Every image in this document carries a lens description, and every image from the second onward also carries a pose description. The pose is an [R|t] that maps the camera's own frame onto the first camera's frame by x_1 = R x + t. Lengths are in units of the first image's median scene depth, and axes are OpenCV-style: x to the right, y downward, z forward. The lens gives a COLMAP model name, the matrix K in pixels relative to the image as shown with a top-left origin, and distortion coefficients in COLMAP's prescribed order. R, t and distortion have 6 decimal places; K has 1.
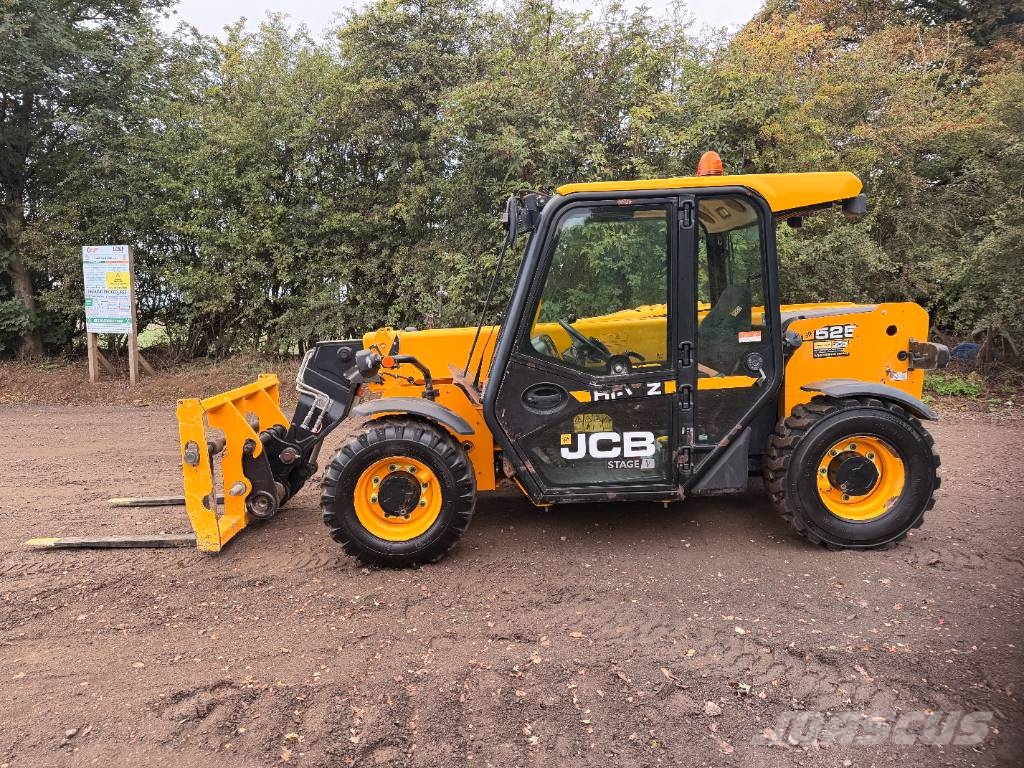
lens RADIAL K [[724.3, 0, 519.7], [0, 724.3, 385.4], [0, 0, 1]] dist [0.088833, -0.124379]
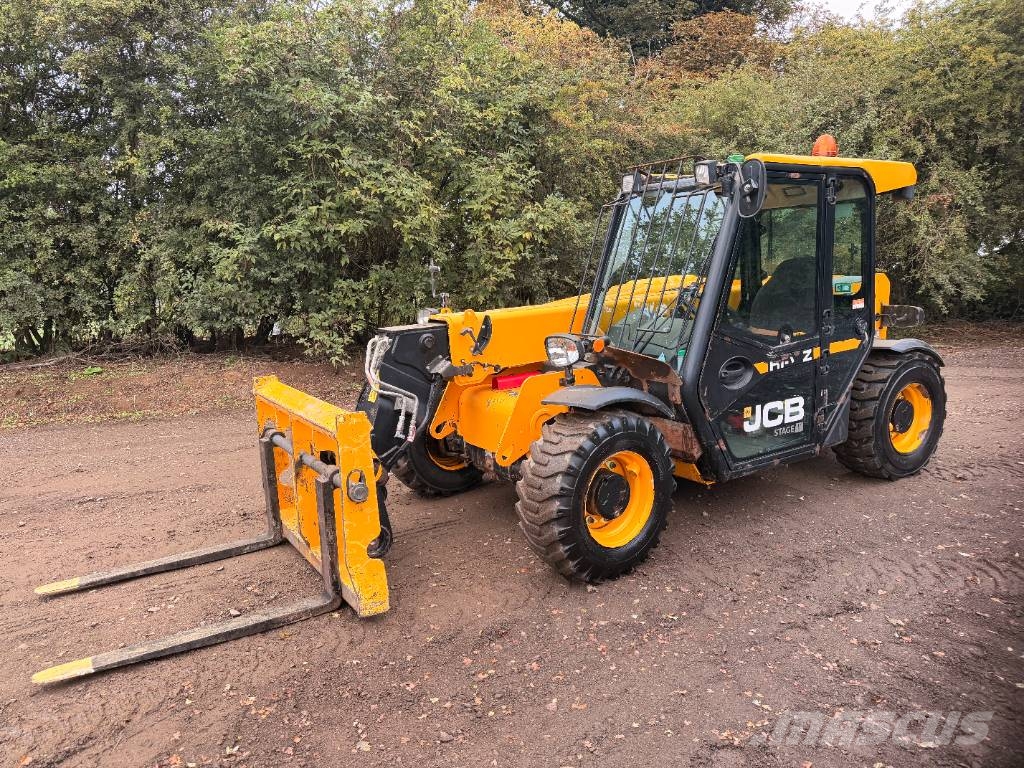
lens RADIAL K [[730.5, 0, 512.0], [0, 730.5, 384.0], [0, 0, 1]] dist [-0.000212, -0.002599]
pose [[0.847686, -0.086990, 0.523318, -0.726093], [0.072460, 0.996205, 0.048224, -0.035763], [-0.525527, -0.002959, 0.850772, 0.319731]]
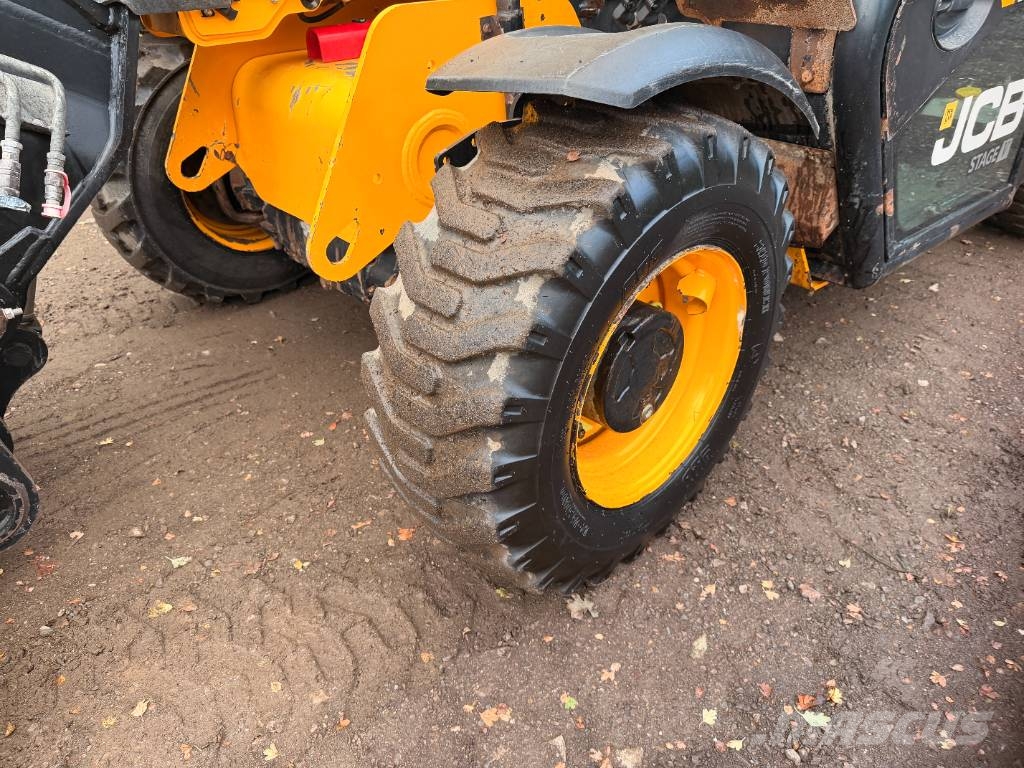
lens RADIAL K [[715.9, 0, 503.9], [0, 715.9, 396.2], [0, 0, 1]] dist [0.083108, -0.131092]
pose [[0.776678, -0.329467, 0.536864, -0.386867], [0.073501, 0.893883, 0.442233, 0.019070], [-0.625595, -0.304012, 0.718476, 0.820031]]
